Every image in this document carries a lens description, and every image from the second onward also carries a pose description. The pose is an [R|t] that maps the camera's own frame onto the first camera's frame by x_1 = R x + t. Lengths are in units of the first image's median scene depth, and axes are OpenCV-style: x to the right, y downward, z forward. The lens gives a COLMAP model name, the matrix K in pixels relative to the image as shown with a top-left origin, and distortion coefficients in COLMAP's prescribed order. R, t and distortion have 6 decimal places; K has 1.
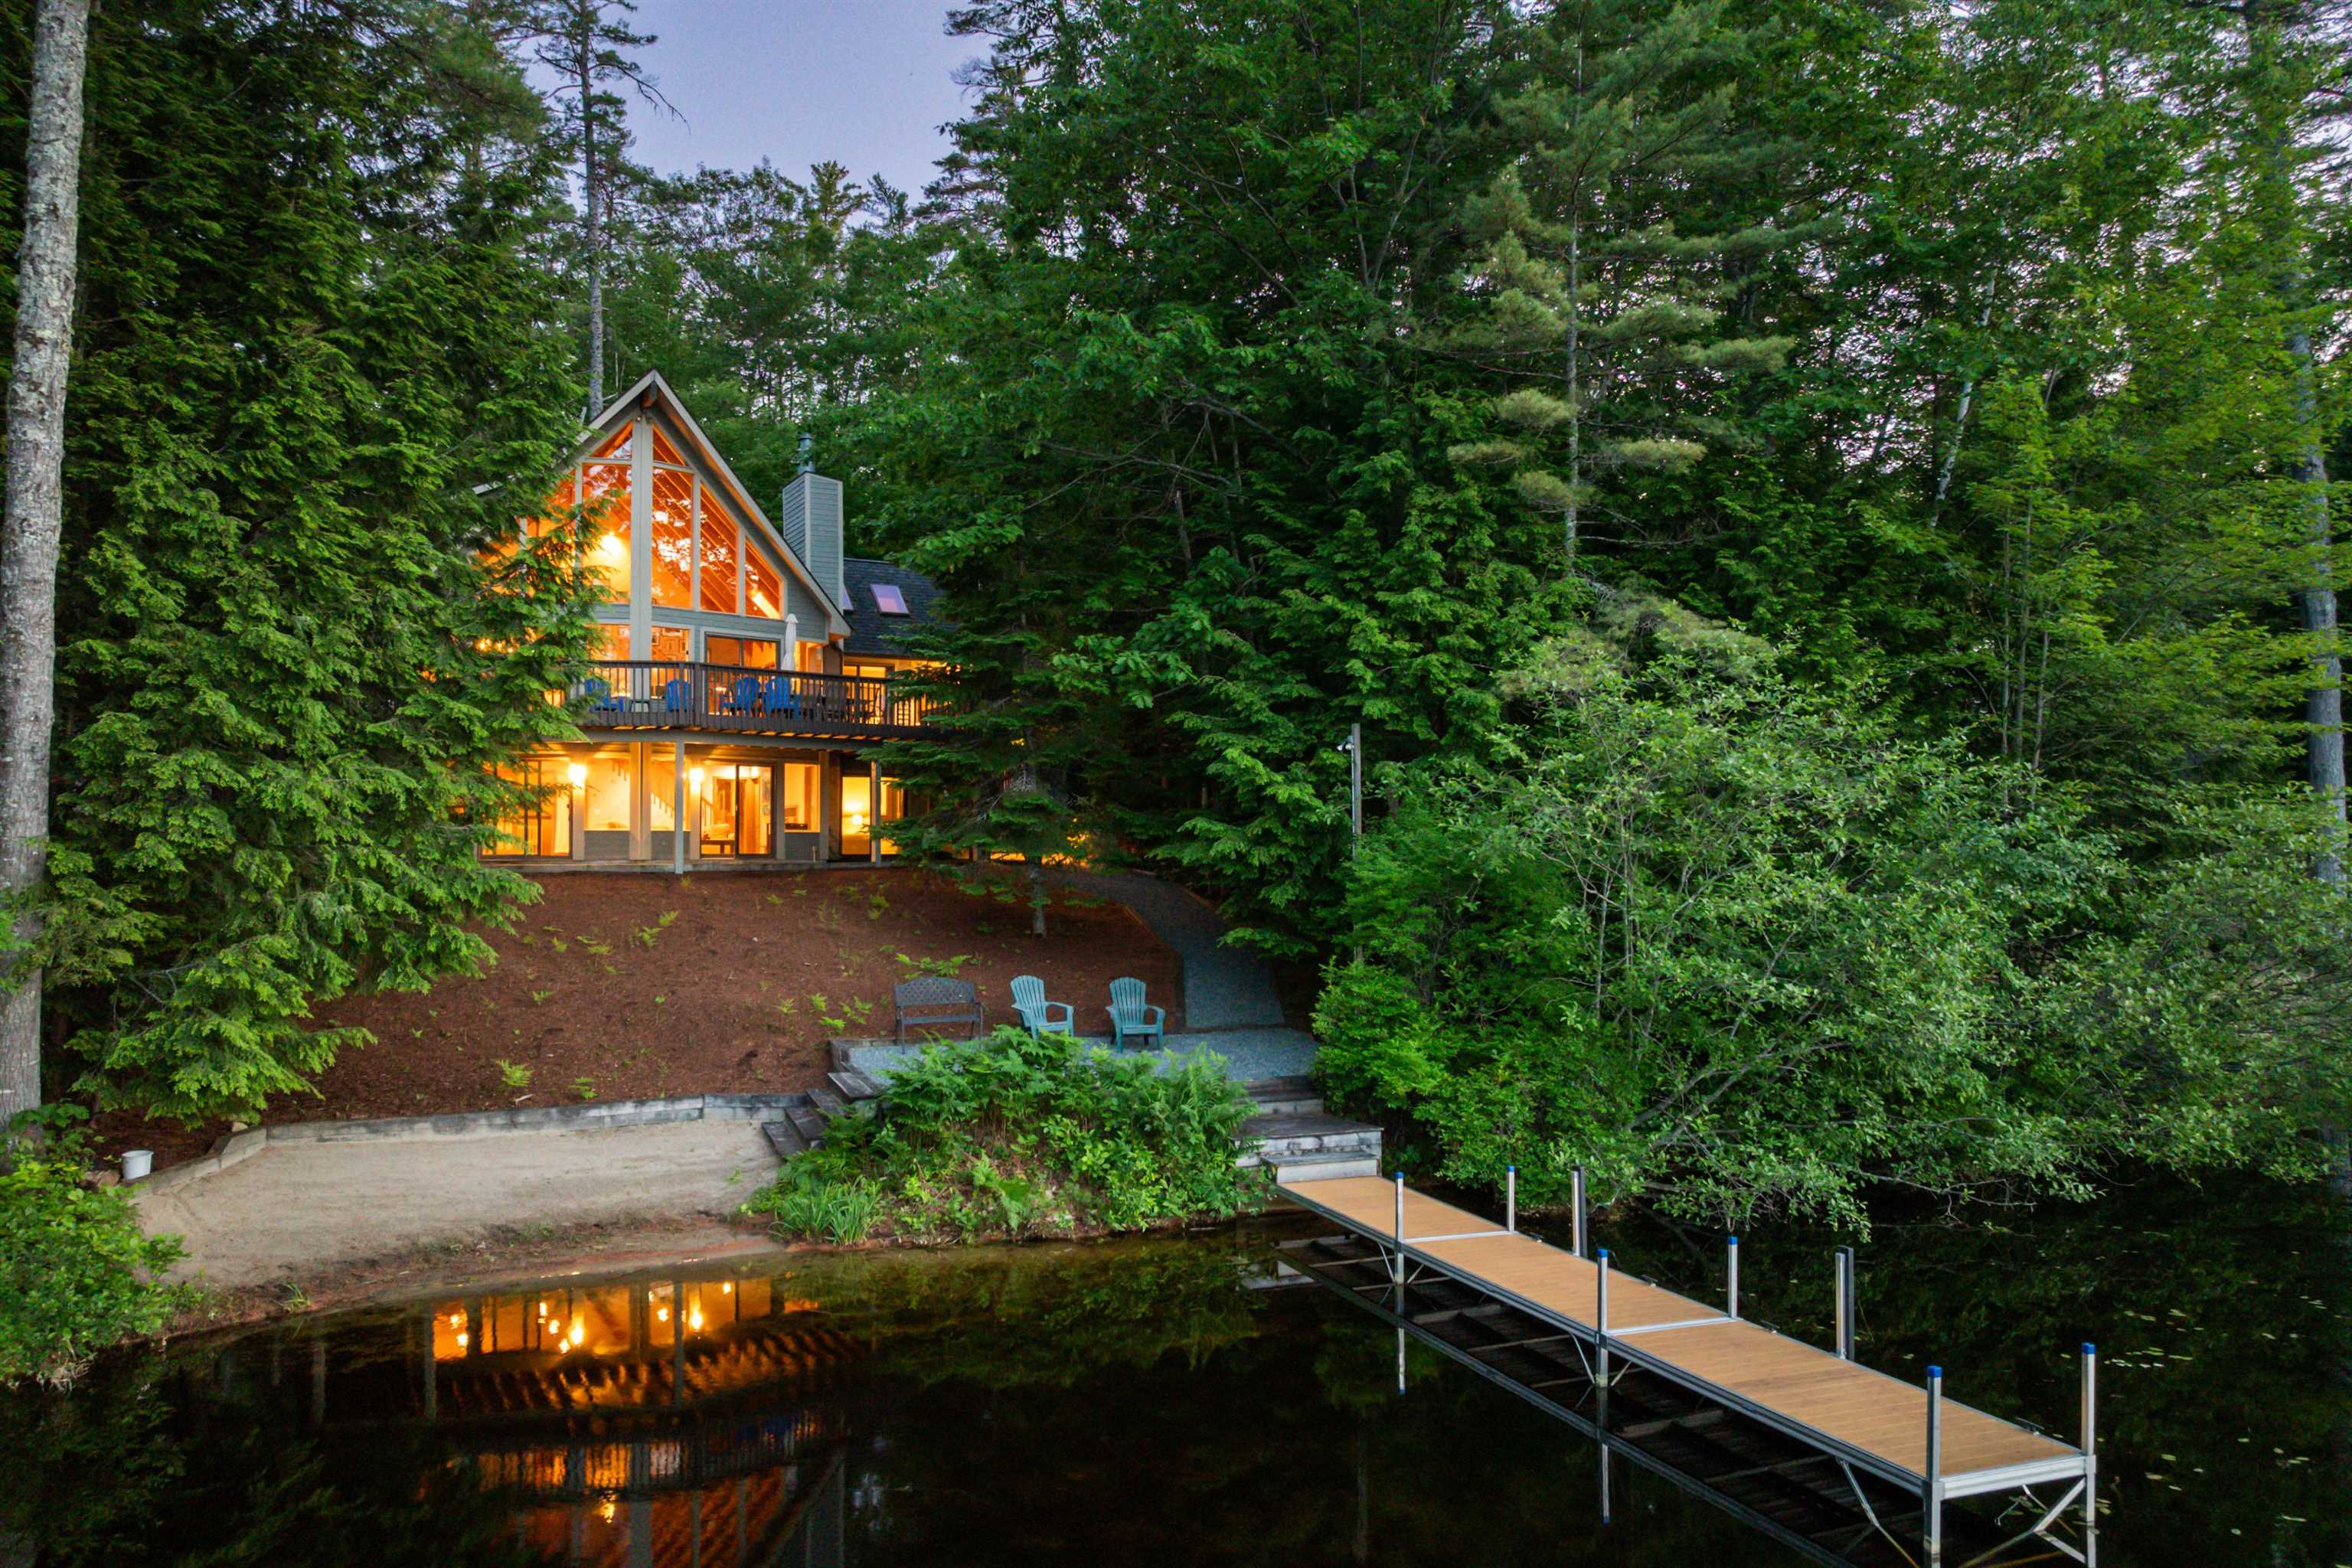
lens RADIAL K [[1659.9, 0, 1183.1], [0, 1659.9, 807.8], [0, 0, 1]] dist [-0.047172, 0.021214]
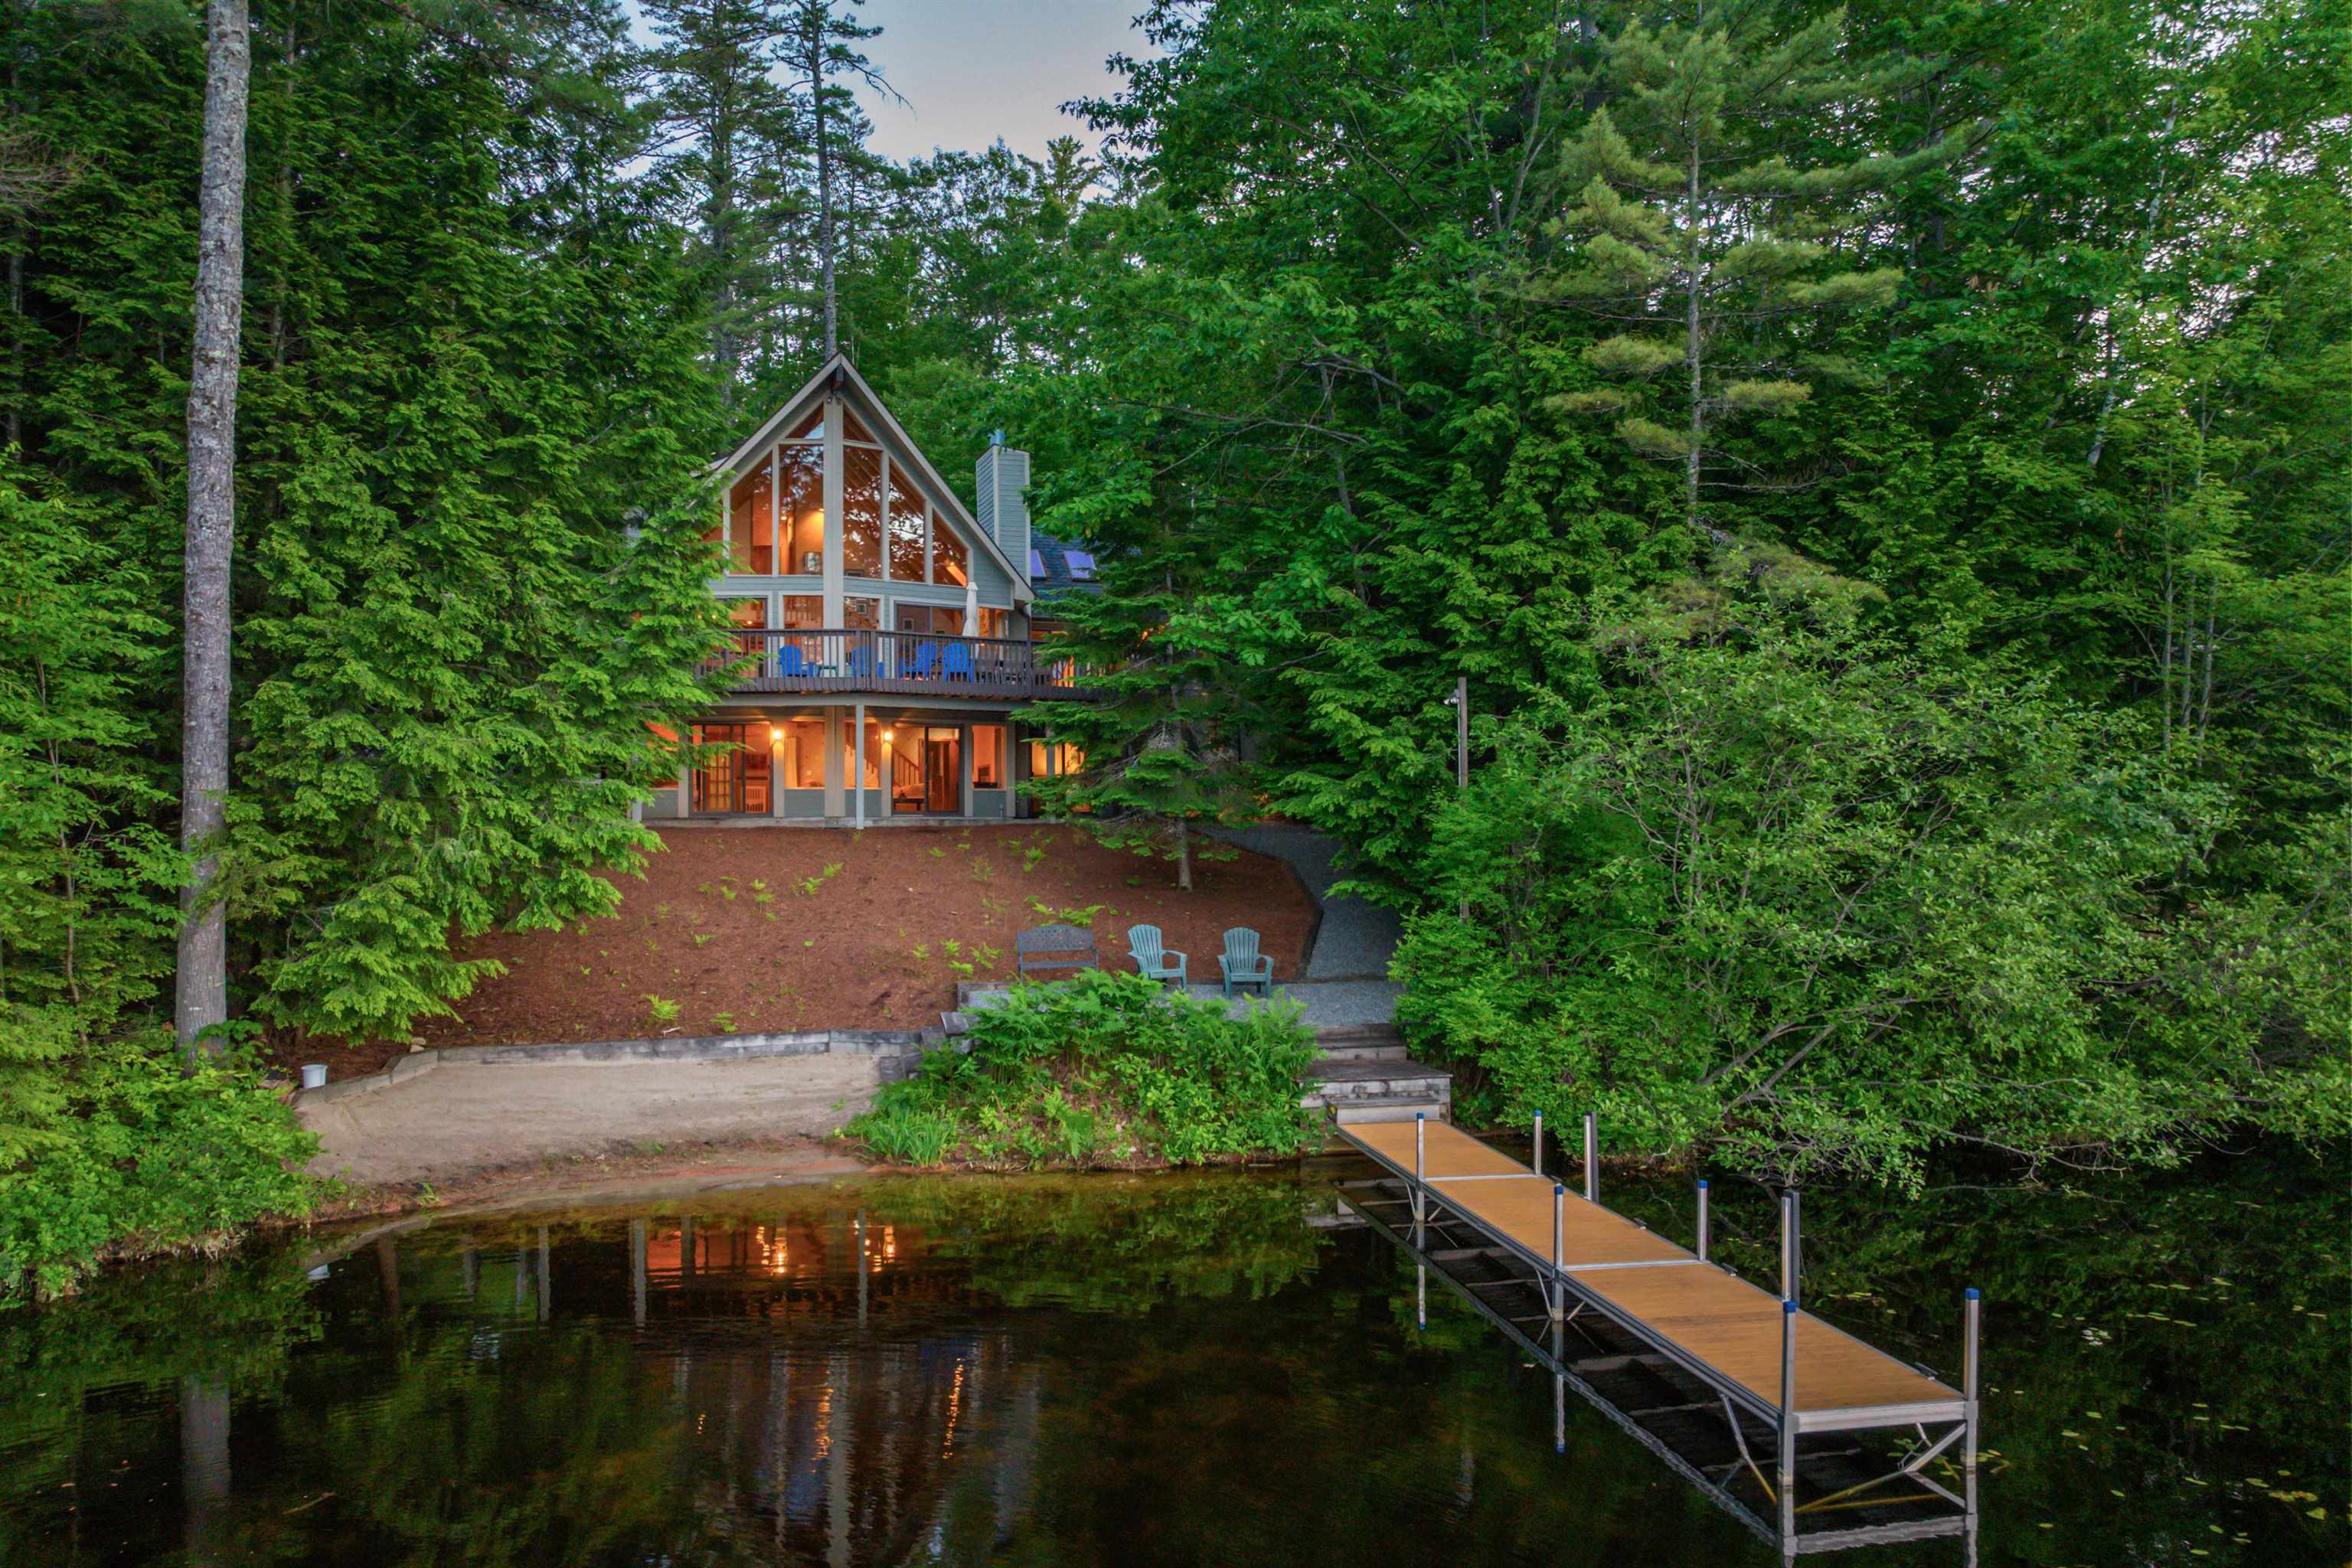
lens RADIAL K [[1659.9, 0, 1182.8], [0, 1659.9, 808.6], [0, 0, 1]] dist [-0.047172, 0.021214]
pose [[0.986085, -0.001631, -0.166235, 0.124468], [0.005518, 0.999722, 0.022924, 0.005923], [0.166151, -0.023522, 0.985820, -0.025492]]
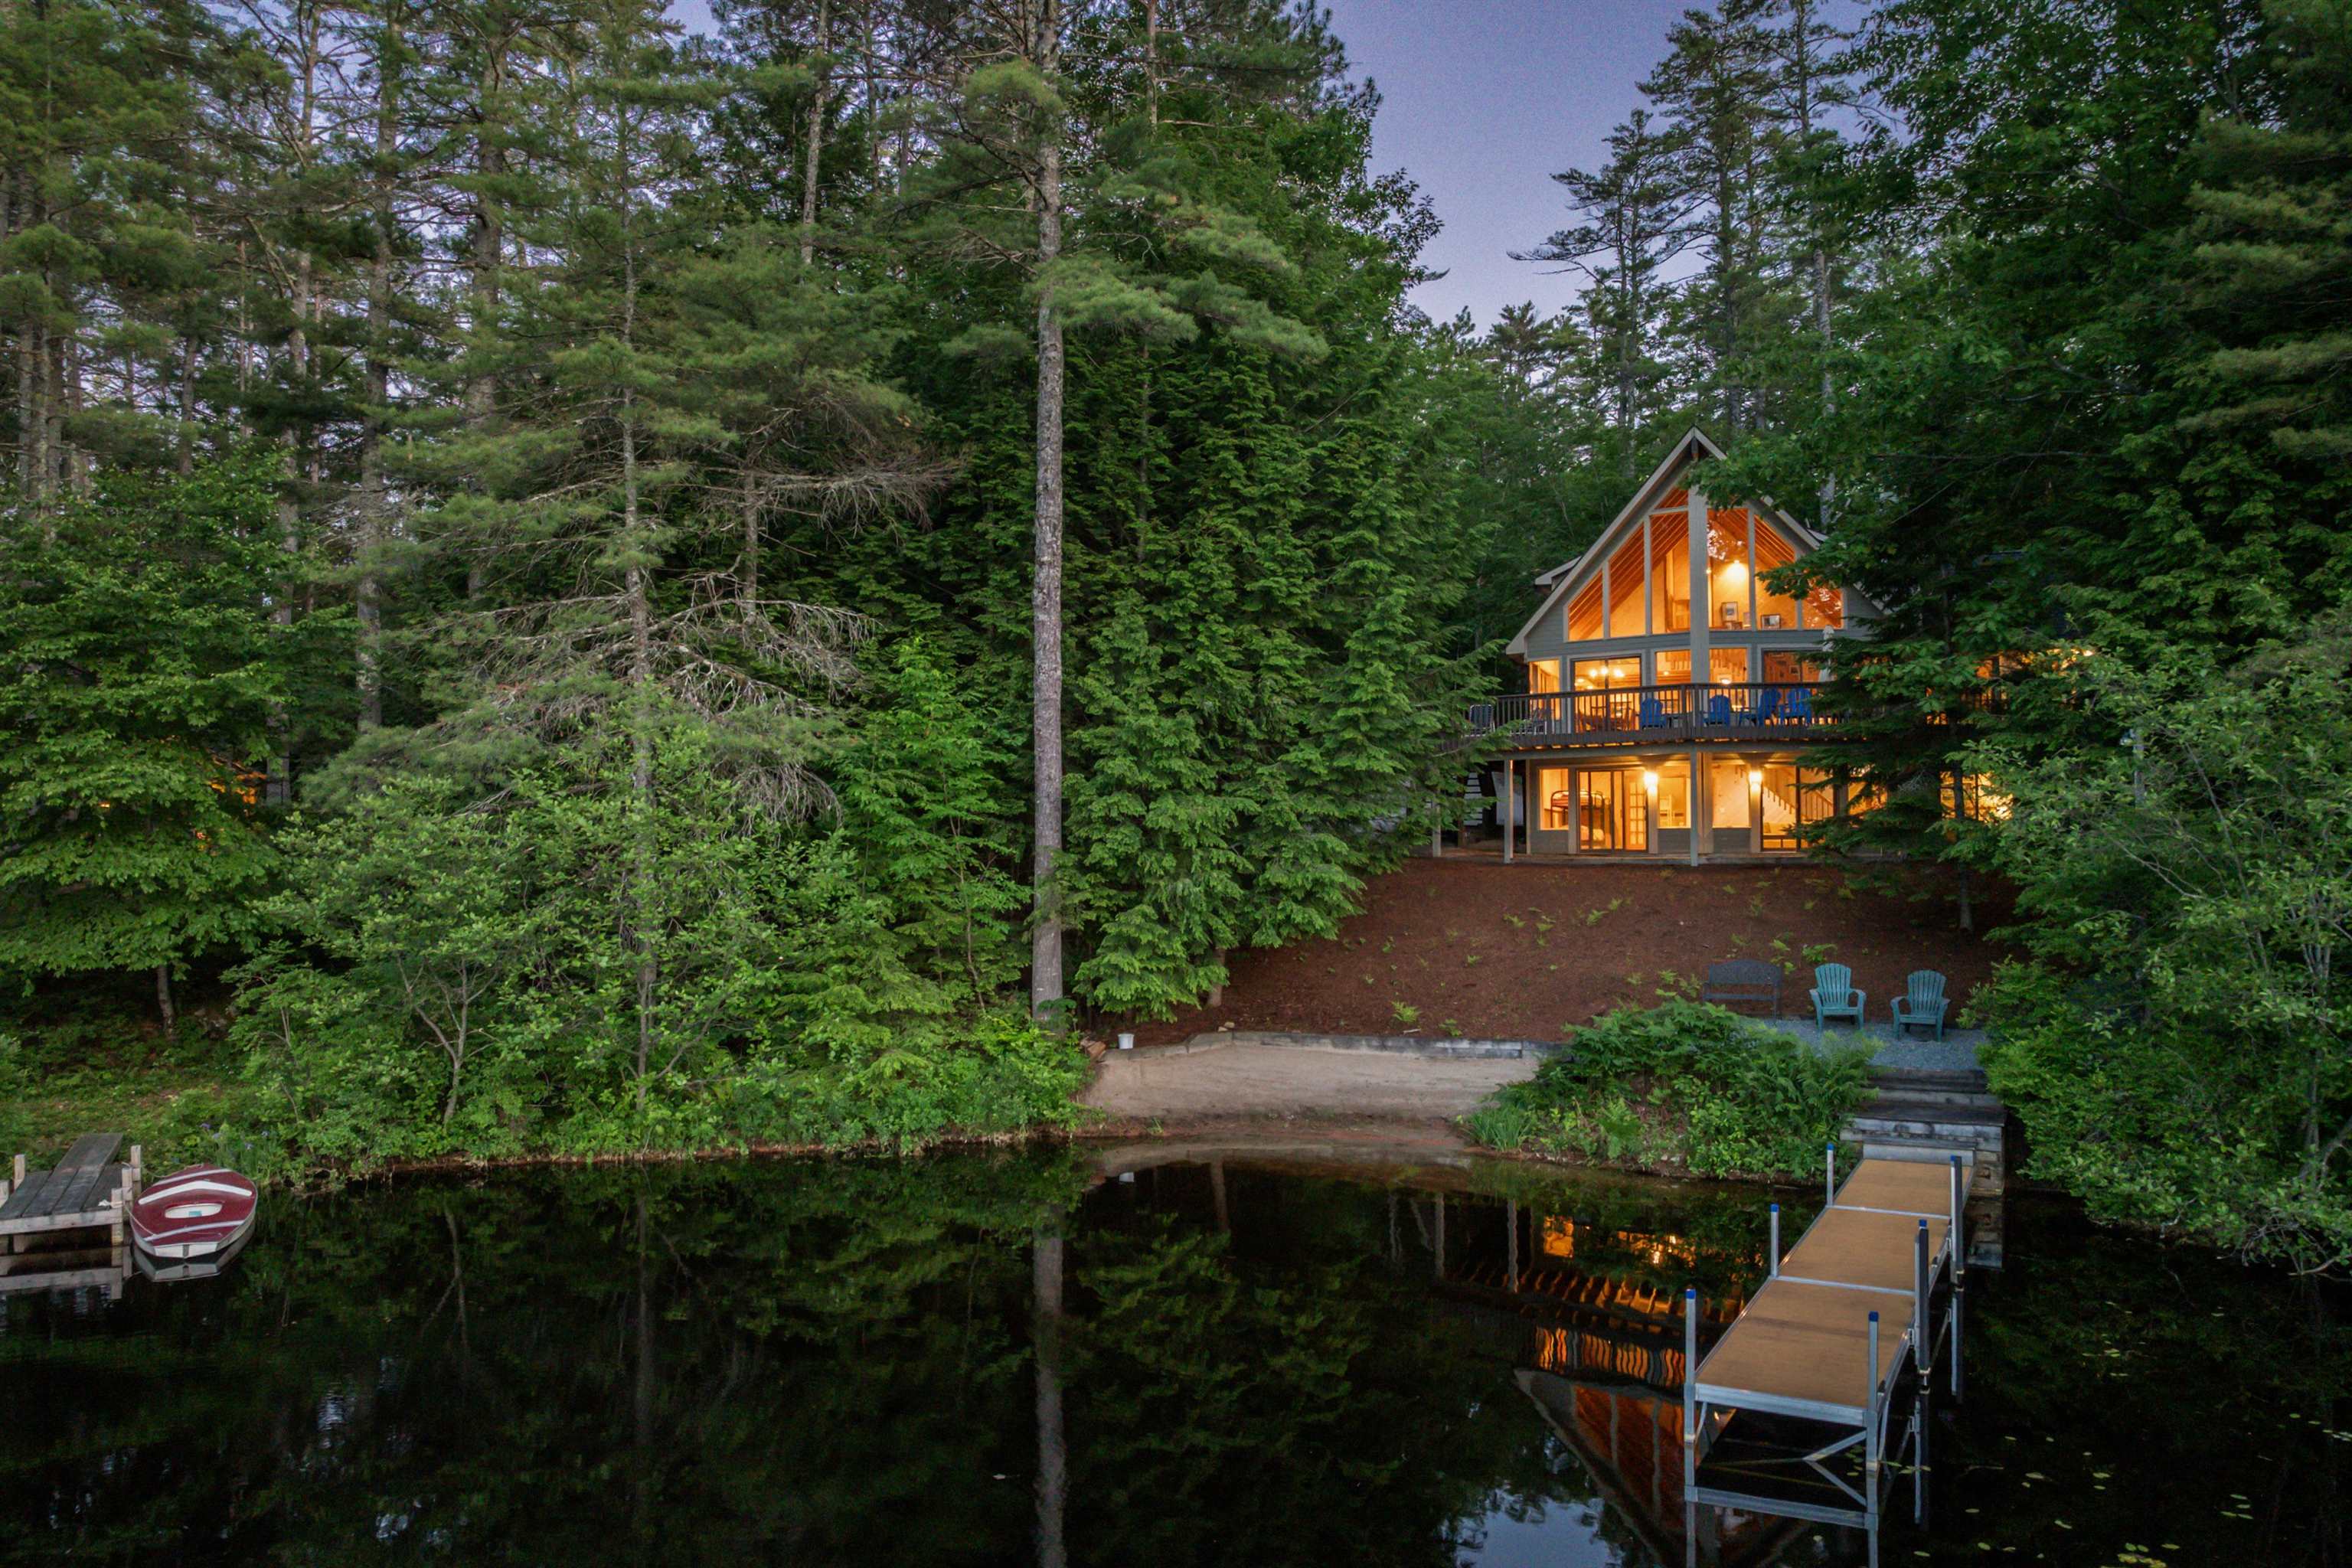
lens RADIAL K [[1659.9, 0, 1183.0], [0, 1659.9, 798.6], [0, 0, 1]] dist [-0.047172, 0.021214]
pose [[0.649378, -0.020864, -0.760180, 0.554876], [0.024089, 0.999686, -0.006859, -0.012526], [0.760084, -0.013858, 0.649677, -0.039297]]
